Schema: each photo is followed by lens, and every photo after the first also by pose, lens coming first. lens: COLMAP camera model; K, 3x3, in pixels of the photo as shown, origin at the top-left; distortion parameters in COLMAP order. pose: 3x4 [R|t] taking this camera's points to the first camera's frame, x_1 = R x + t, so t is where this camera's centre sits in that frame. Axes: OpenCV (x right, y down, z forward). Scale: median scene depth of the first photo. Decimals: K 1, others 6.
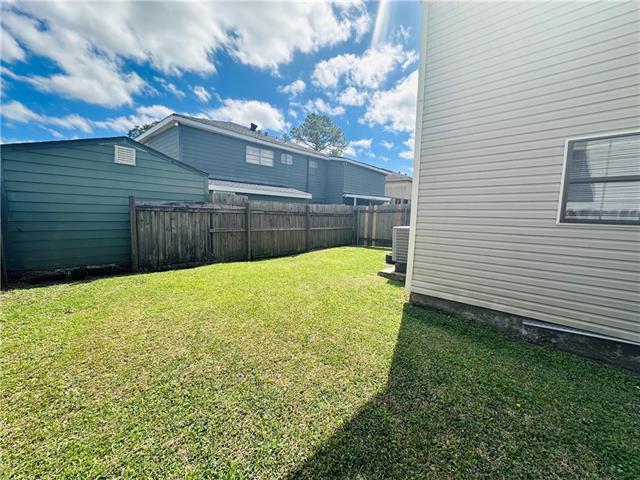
lens RADIAL K [[256.7, 0, 320.6], [0, 256.7, 241.5], [0, 0, 1]] dist [-0.003534, 0.000860]
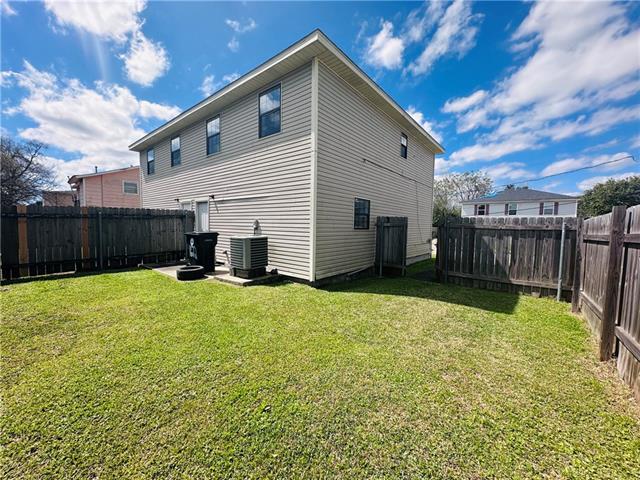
lens RADIAL K [[256.7, 0, 319.7], [0, 256.7, 241.0], [0, 0, 1]] dist [-0.003534, 0.000860]
pose [[-0.066782, -0.078993, 0.994636, -1.213388], [0.087419, 0.992565, 0.084698, -0.161881], [-0.993931, 0.092606, -0.059380, 1.181153]]
